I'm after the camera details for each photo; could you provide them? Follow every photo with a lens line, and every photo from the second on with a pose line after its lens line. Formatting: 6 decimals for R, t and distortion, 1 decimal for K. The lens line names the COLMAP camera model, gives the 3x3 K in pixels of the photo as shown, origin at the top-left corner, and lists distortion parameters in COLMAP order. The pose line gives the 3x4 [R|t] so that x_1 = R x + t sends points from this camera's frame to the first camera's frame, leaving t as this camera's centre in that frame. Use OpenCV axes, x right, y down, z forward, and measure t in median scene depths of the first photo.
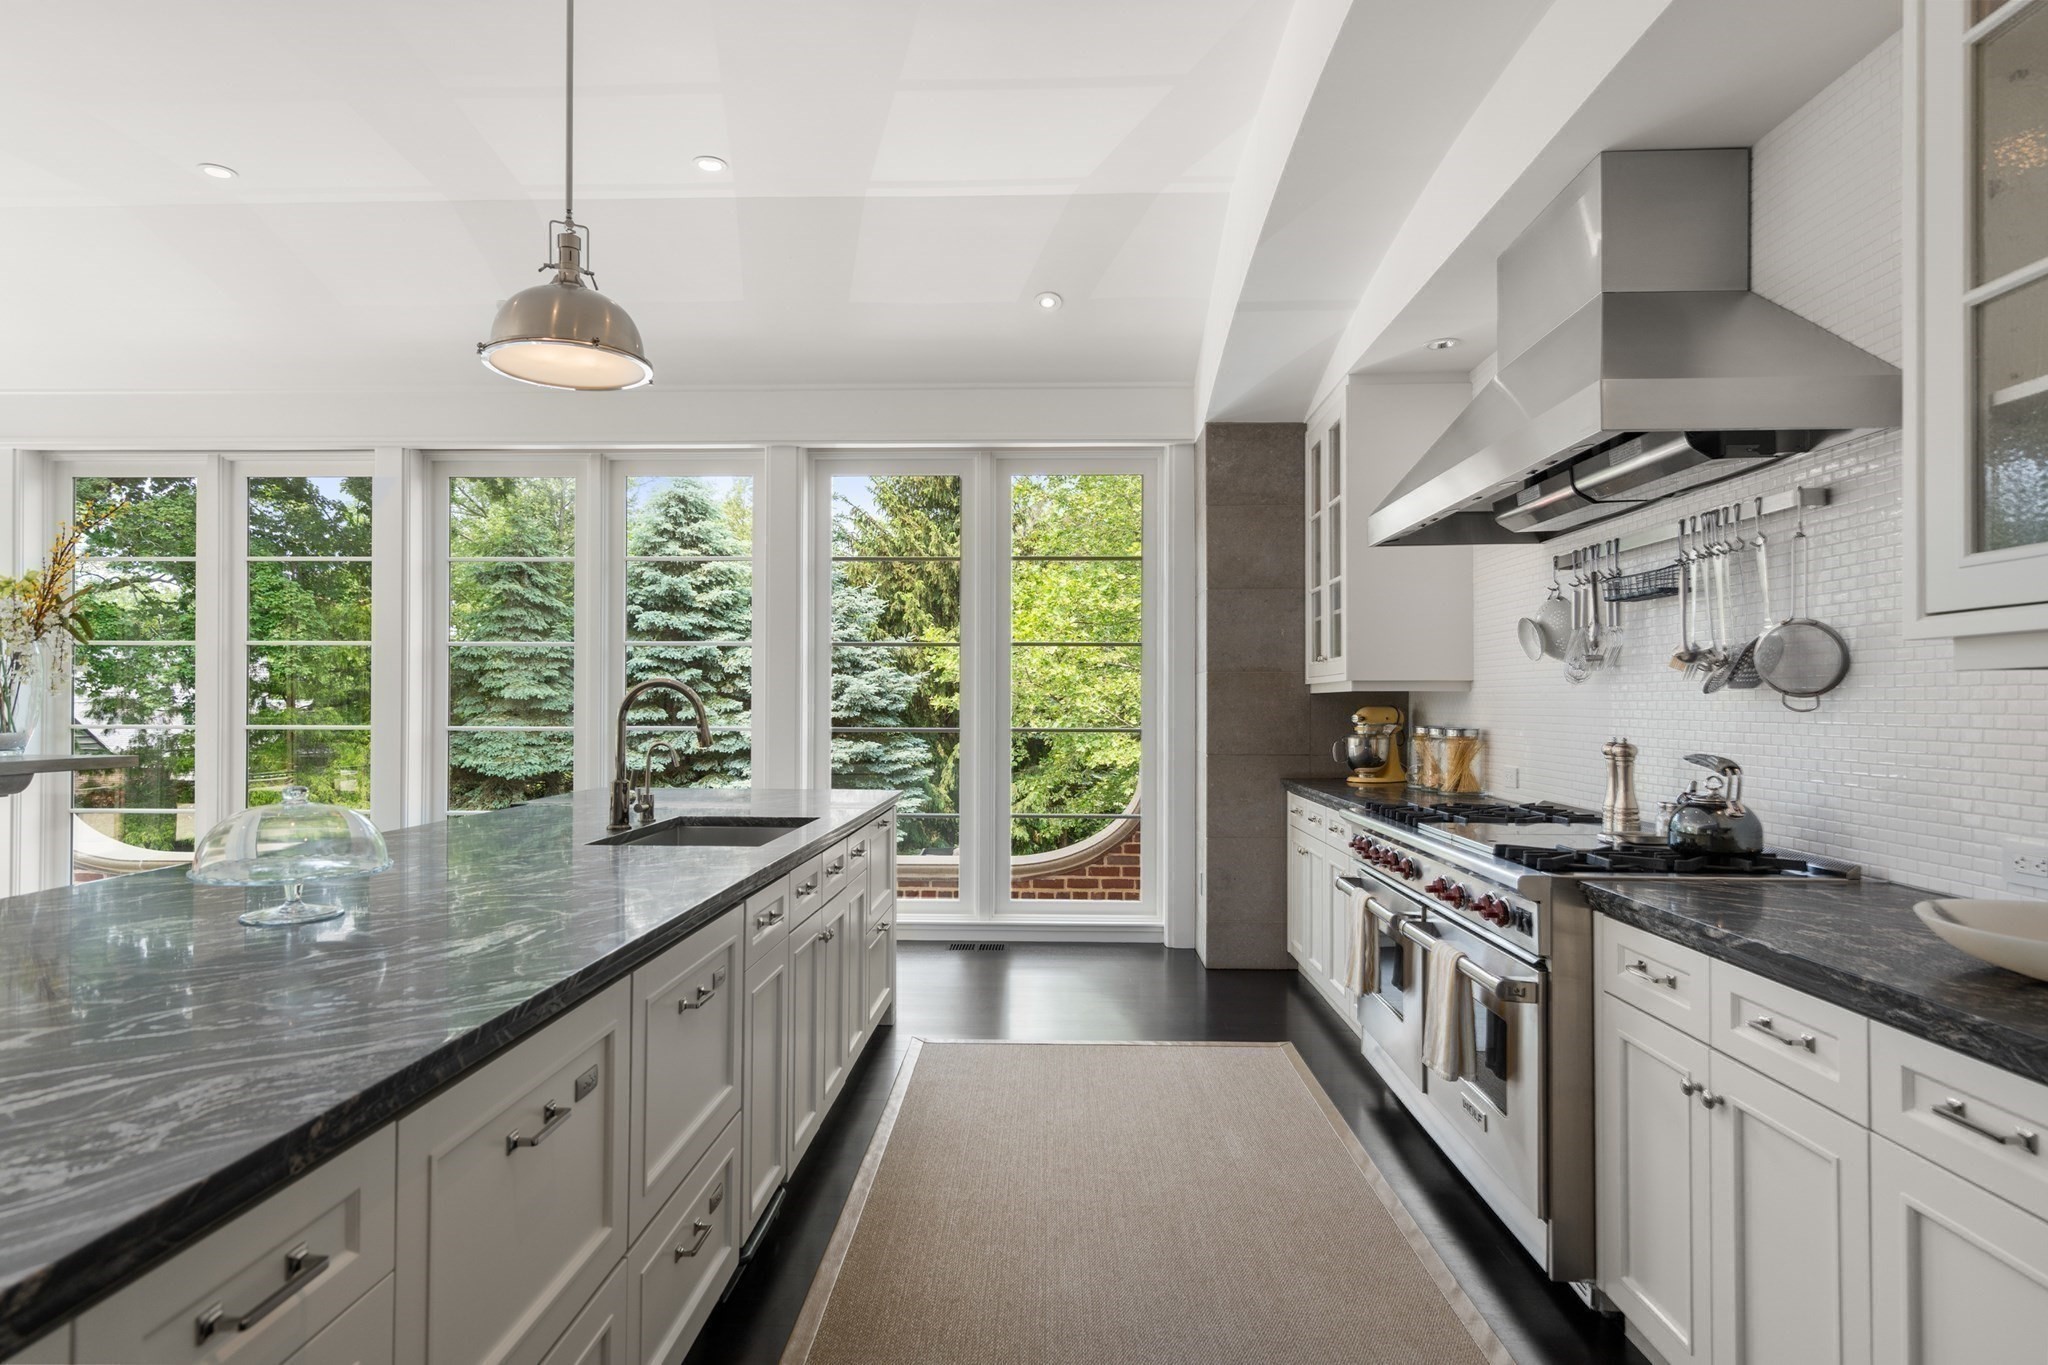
lens RADIAL K [[1099.6, 0, 1026.7], [0, 1099.6, 697.0], [0, 0, 1]] dist [-0.003048, -0.000747]
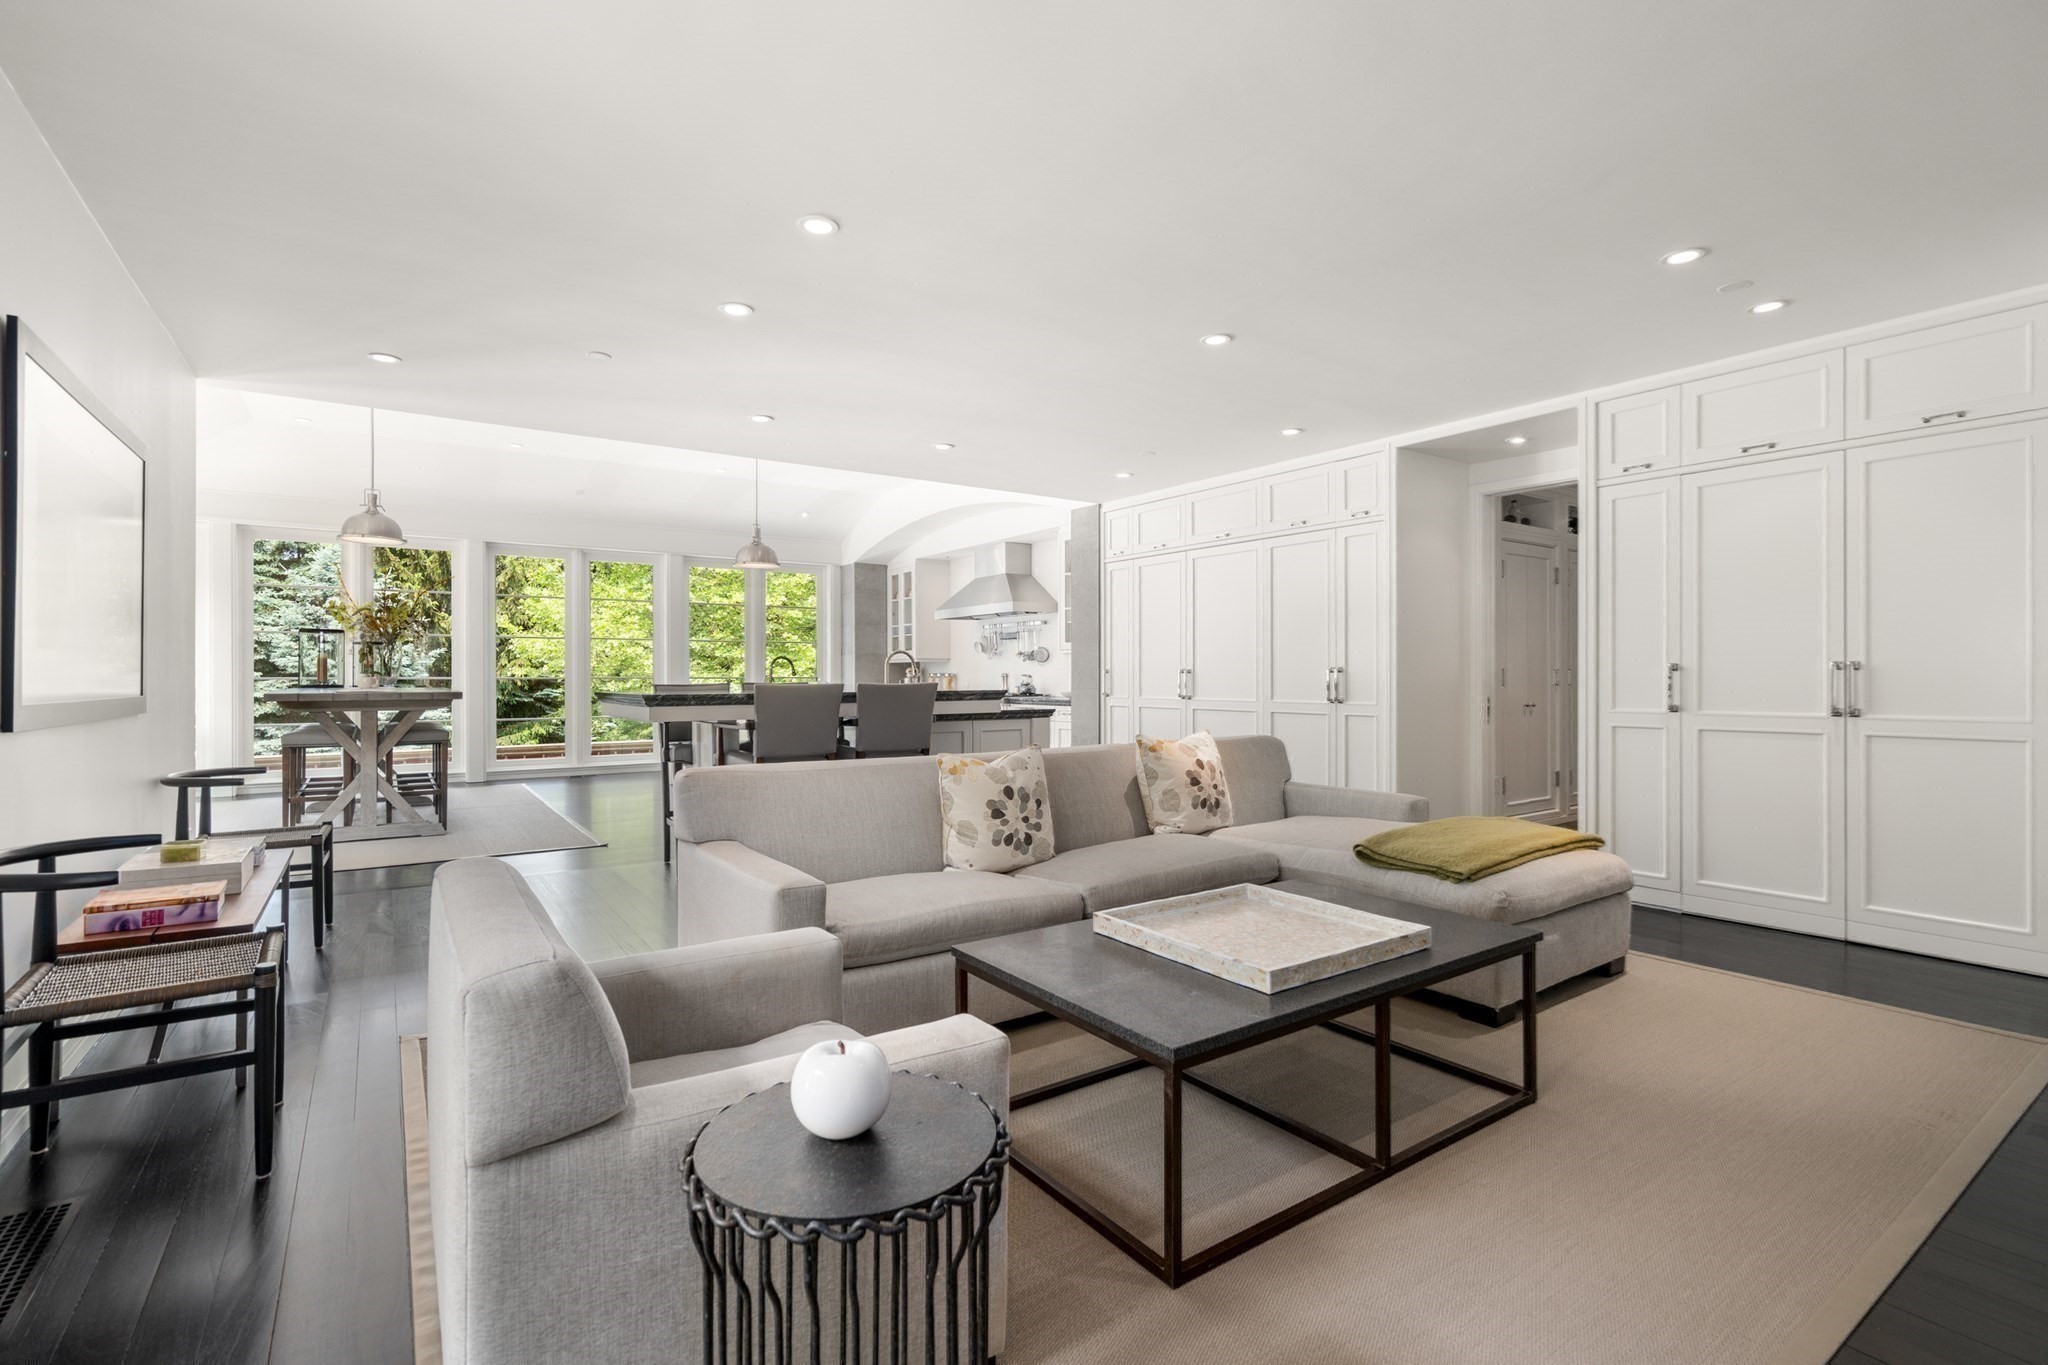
lens RADIAL K [[919.1, 0, 1008.5], [0, 919.1, 676.3], [0, 0, 1]] dist [0.000162, -0.000597]
pose [[0.808390, -0.007133, 0.588605, -0.822908], [0.002878, 0.999963, 0.008165, 0.012446], [-0.588641, -0.004907, 0.808380, -1.003892]]
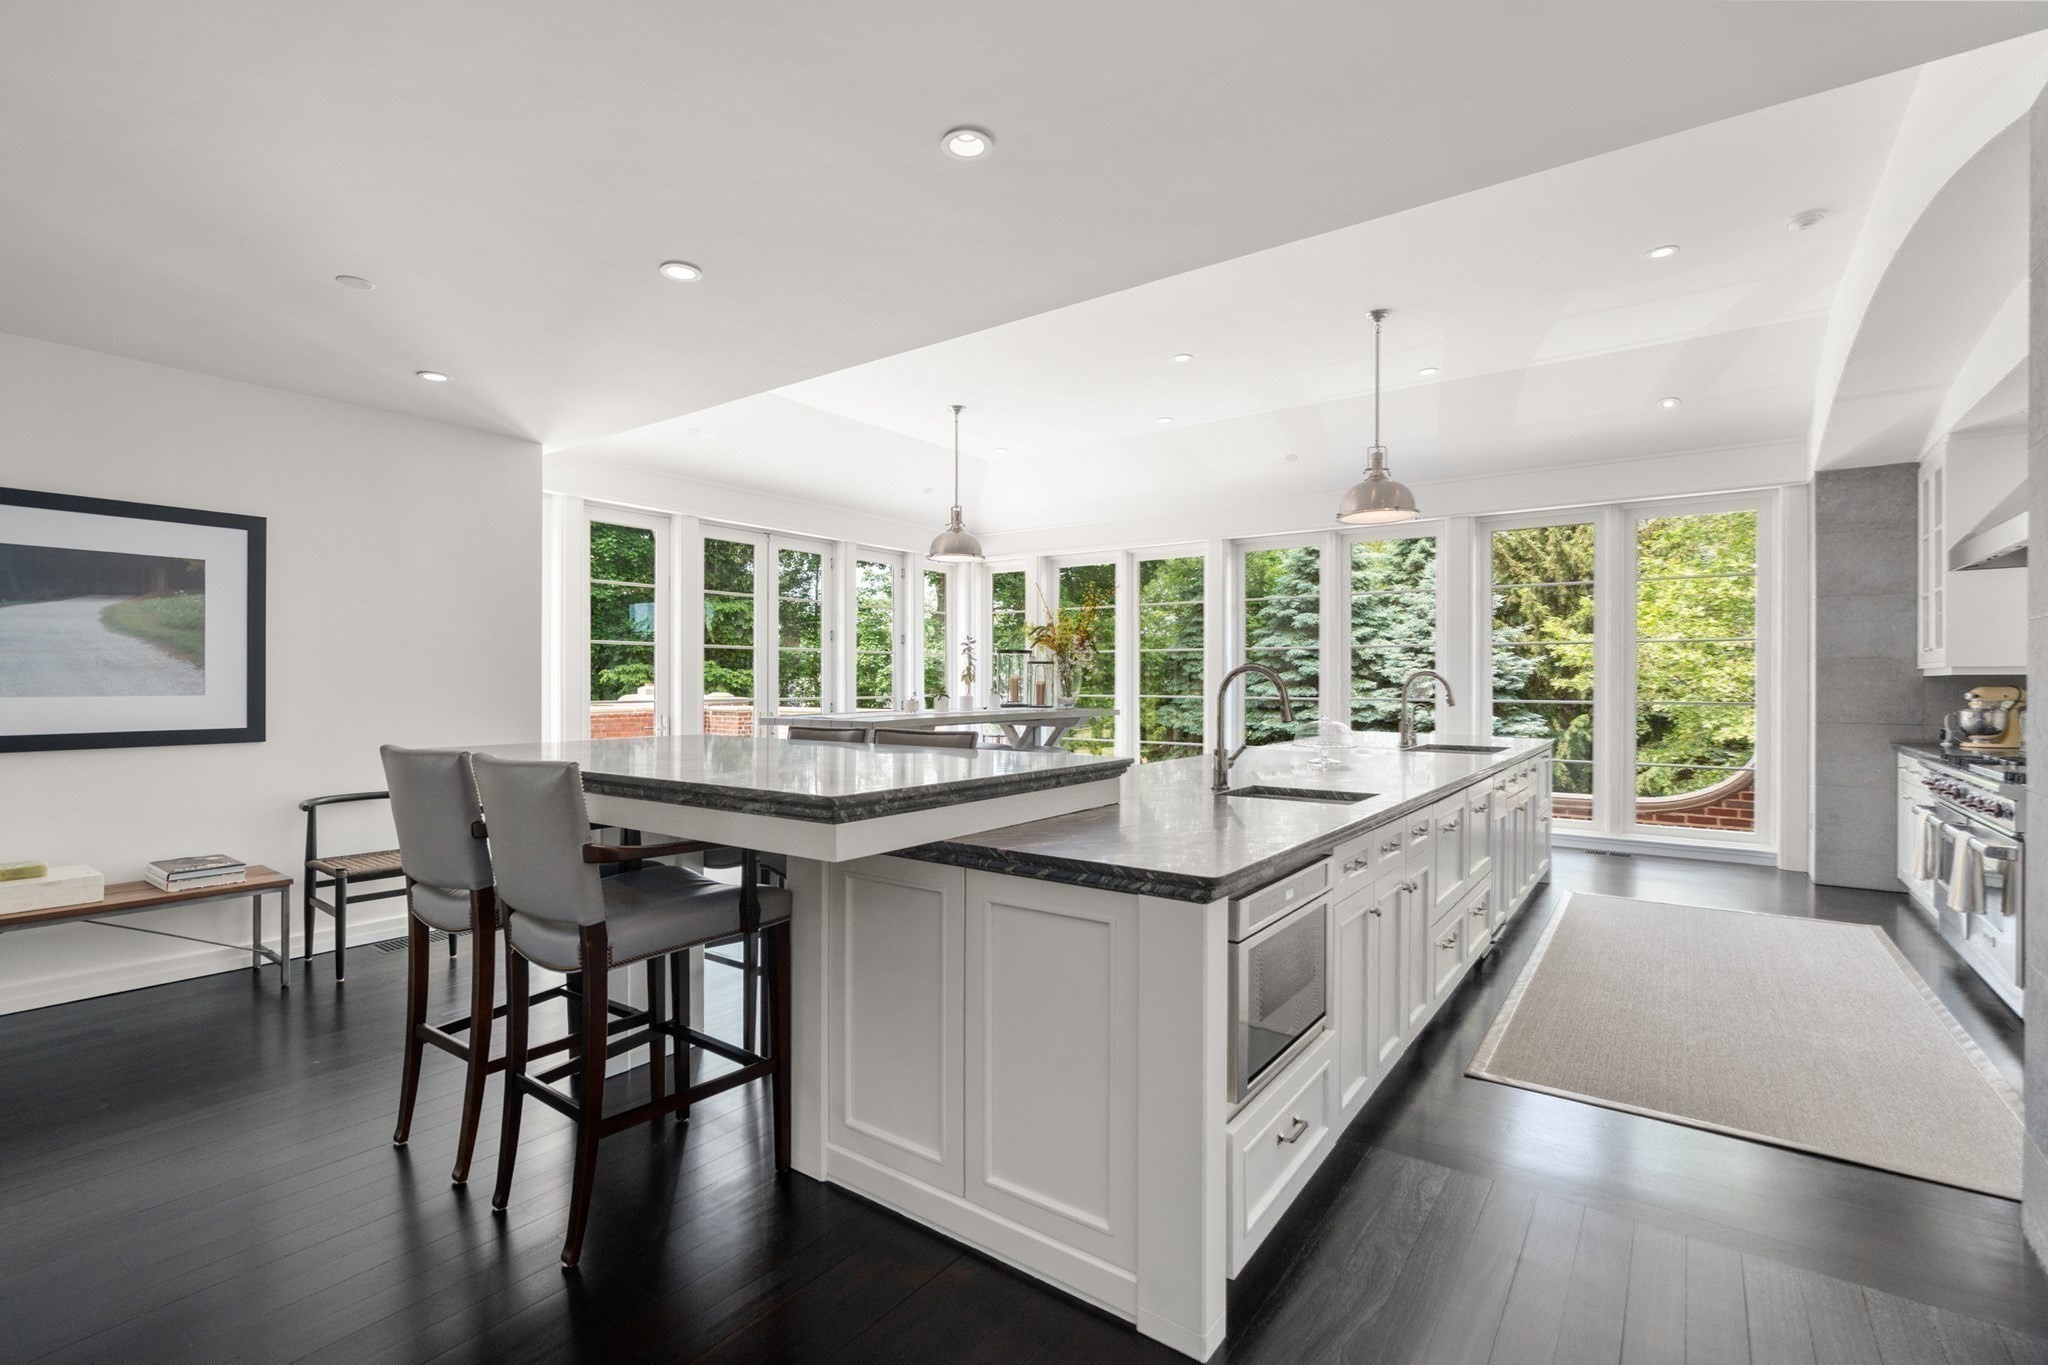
lens RADIAL K [[919.1, 0, 1020.2], [0, 919.1, 684.0], [0, 0, 1]] dist [0.000162, -0.000597]
pose [[0.825432, 0.000321, -0.564501, -0.001900], [0.003299, 0.999980, 0.005392, -0.002949], [0.564491, -0.006313, 0.825415, -0.428464]]
